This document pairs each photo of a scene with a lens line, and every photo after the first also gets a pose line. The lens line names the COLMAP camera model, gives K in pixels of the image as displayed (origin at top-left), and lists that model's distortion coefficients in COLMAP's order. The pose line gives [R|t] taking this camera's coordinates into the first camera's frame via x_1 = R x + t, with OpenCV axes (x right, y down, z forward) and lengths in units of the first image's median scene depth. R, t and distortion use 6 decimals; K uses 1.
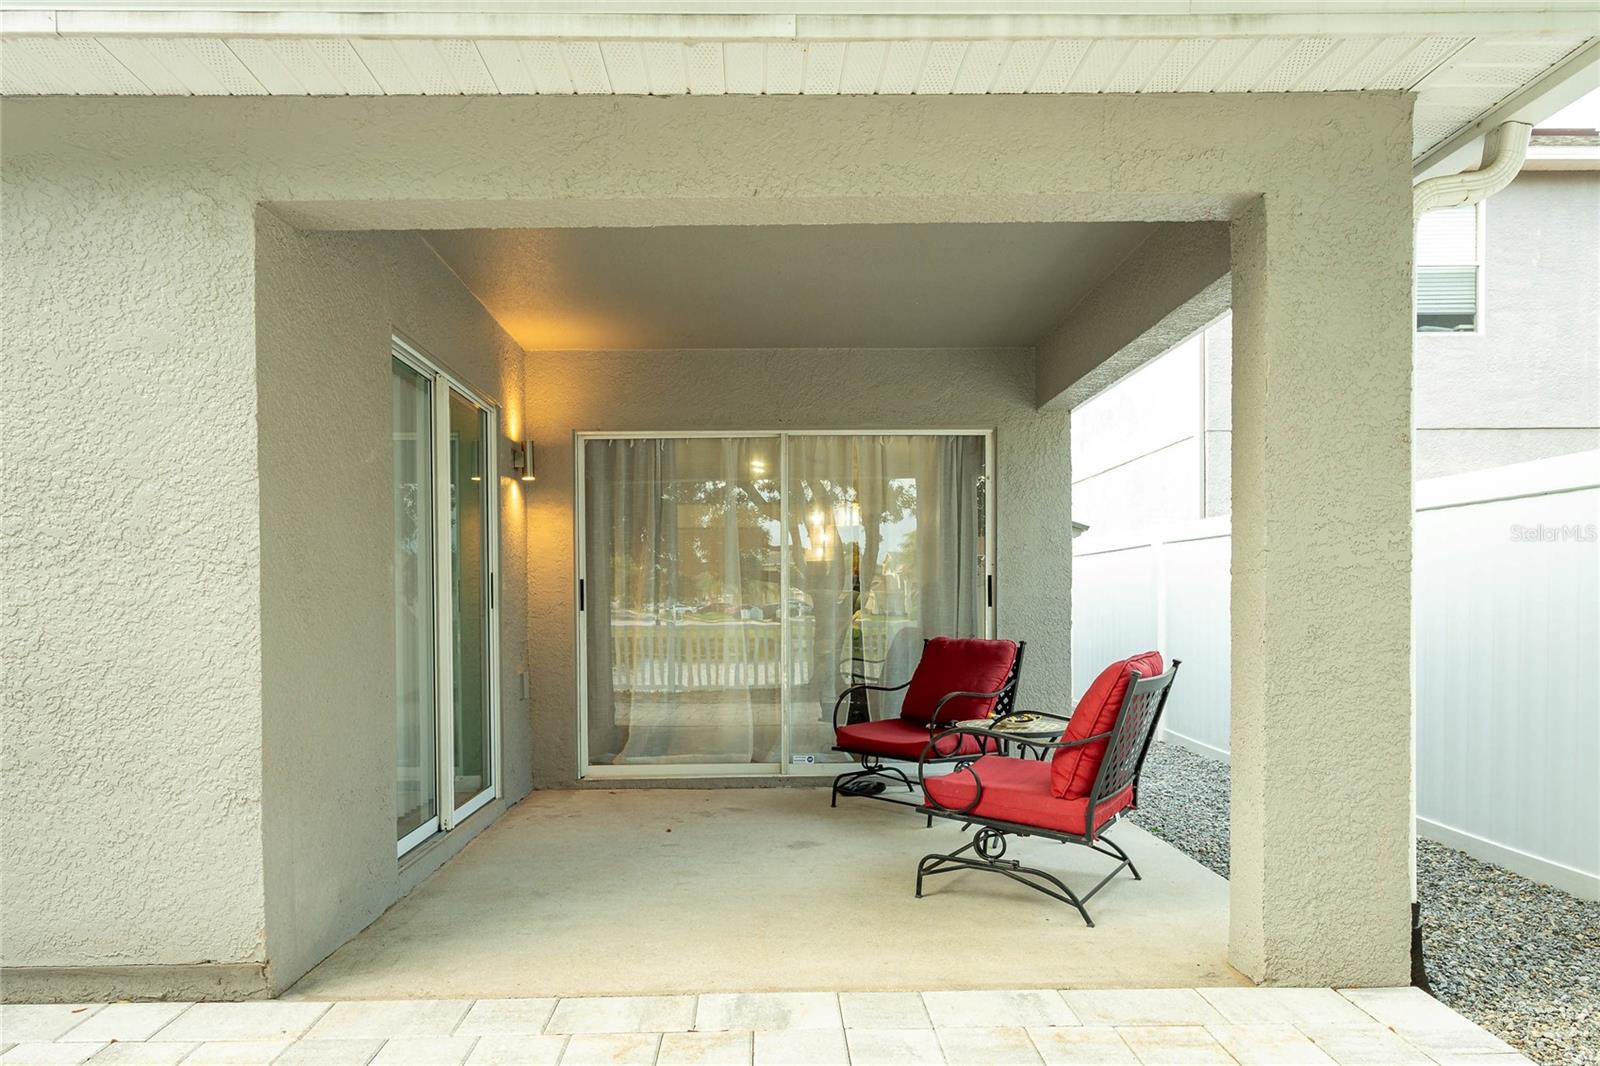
lens RADIAL K [[754.1, 0, 799.1], [0, 754.1, 531.4], [0, 0, 1]] dist [-0.001573, -0.000247]
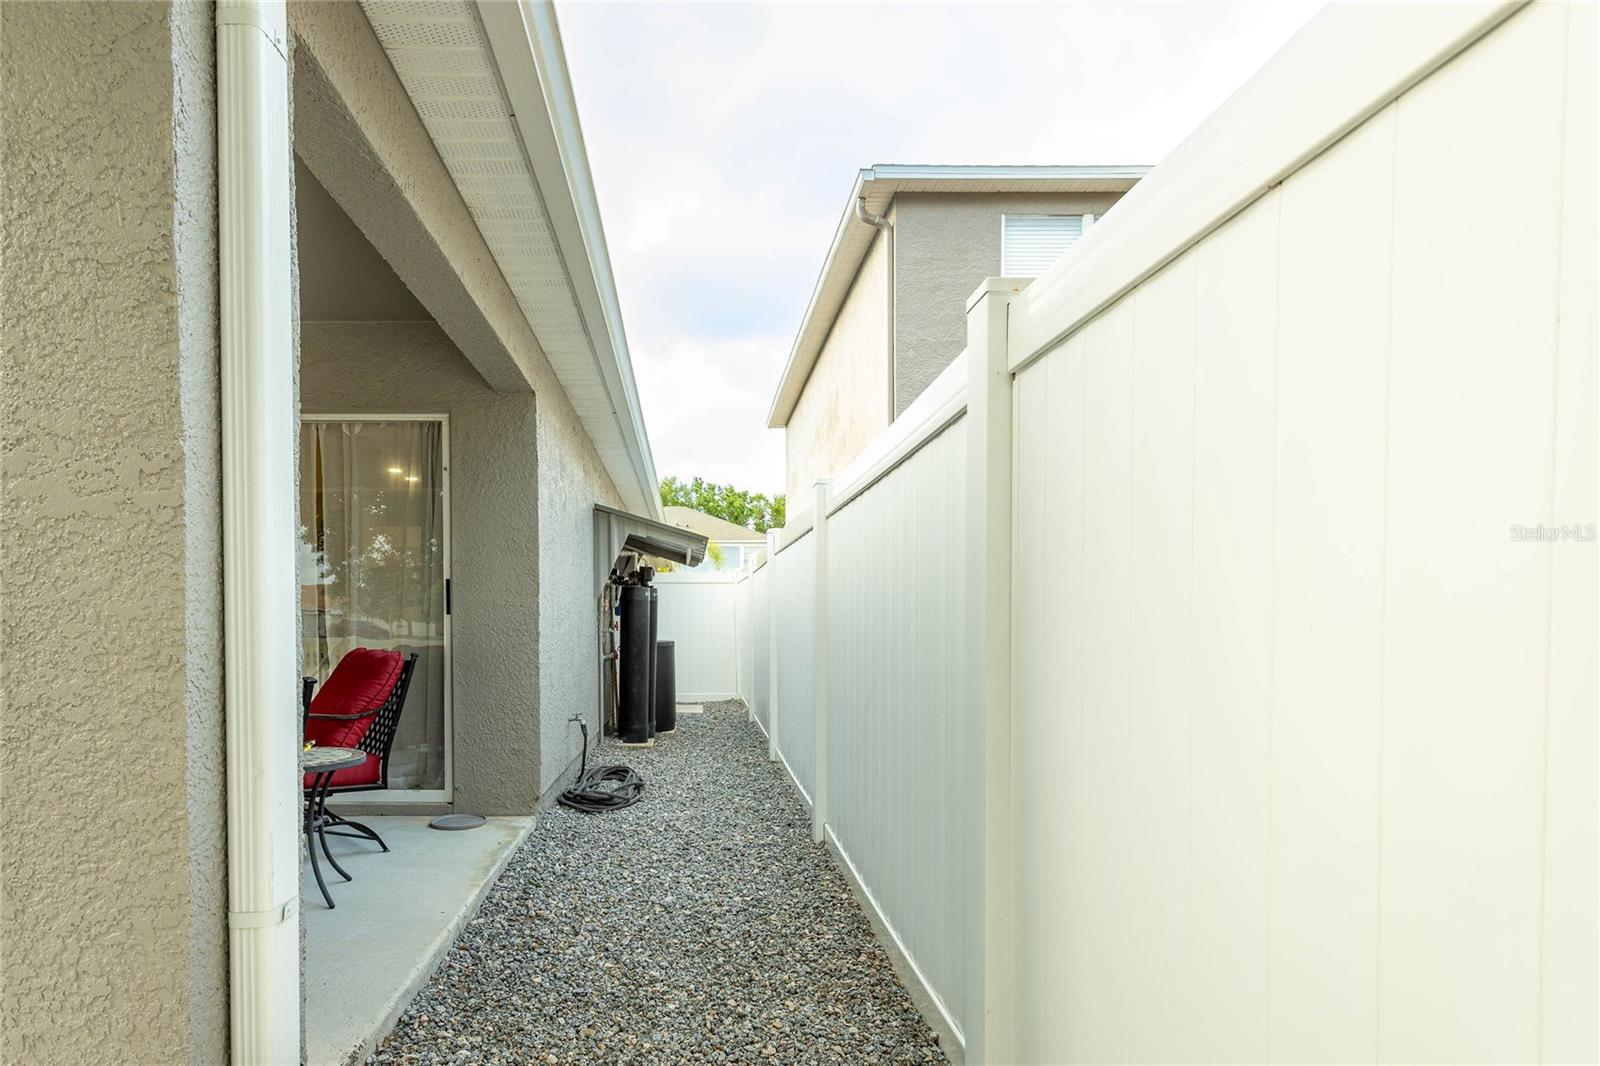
lens RADIAL K [[813.1, 0, 799.9], [0, 813.1, 536.4], [0, 0, 1]] dist [-0.001301, -0.000380]
pose [[0.999945, 0.003818, -0.009723, 1.272490], [-0.003783, 0.999986, 0.003591, 0.057290], [0.009737, -0.003554, 0.999946, 0.405607]]
